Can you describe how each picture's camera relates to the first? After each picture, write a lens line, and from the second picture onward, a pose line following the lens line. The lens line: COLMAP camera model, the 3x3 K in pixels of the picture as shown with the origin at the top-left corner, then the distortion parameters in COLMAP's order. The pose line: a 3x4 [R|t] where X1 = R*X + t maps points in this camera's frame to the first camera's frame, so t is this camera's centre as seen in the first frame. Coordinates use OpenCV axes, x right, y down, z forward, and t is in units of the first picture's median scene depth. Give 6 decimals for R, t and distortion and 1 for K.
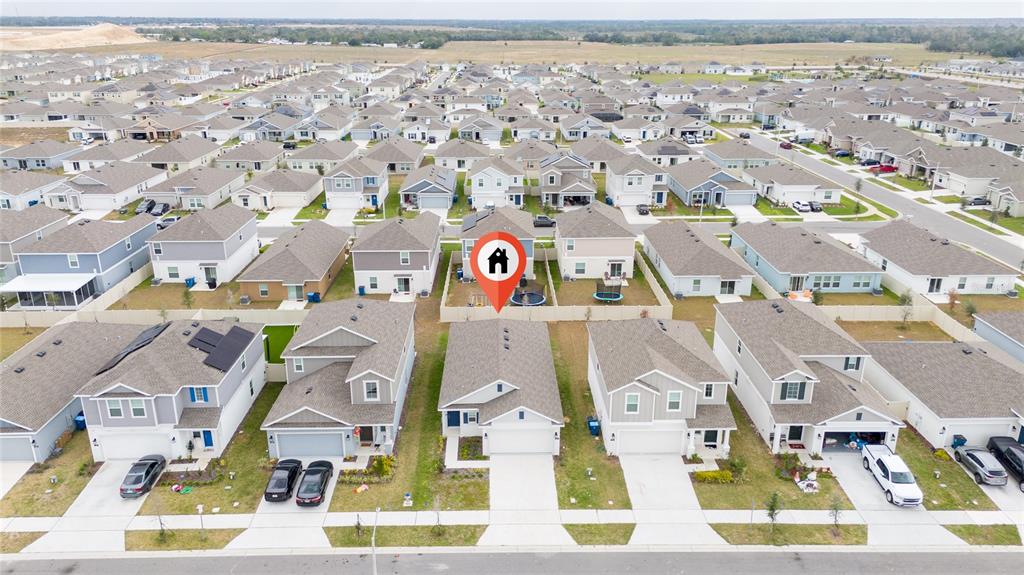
lens RADIAL K [[736.5, 0, 512.0], [0, 736.5, 287.5], [0, 0, 1]] dist [0.072760, -0.062392]
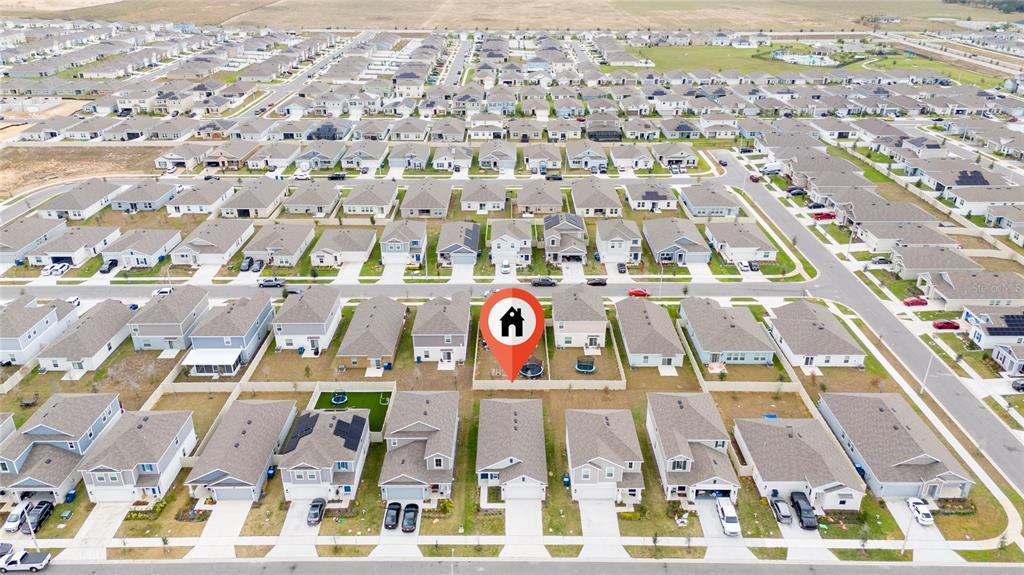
lens RADIAL K [[736.5, 0, 512.0], [0, 736.5, 287.5], [0, 0, 1]] dist [0.072760, -0.062392]
pose [[0.999796, 0.007894, -0.018613, 0.013642], [-0.006052, 0.995266, 0.096996, -0.426639], [0.019291, -0.096863, 0.995111, -0.674253]]
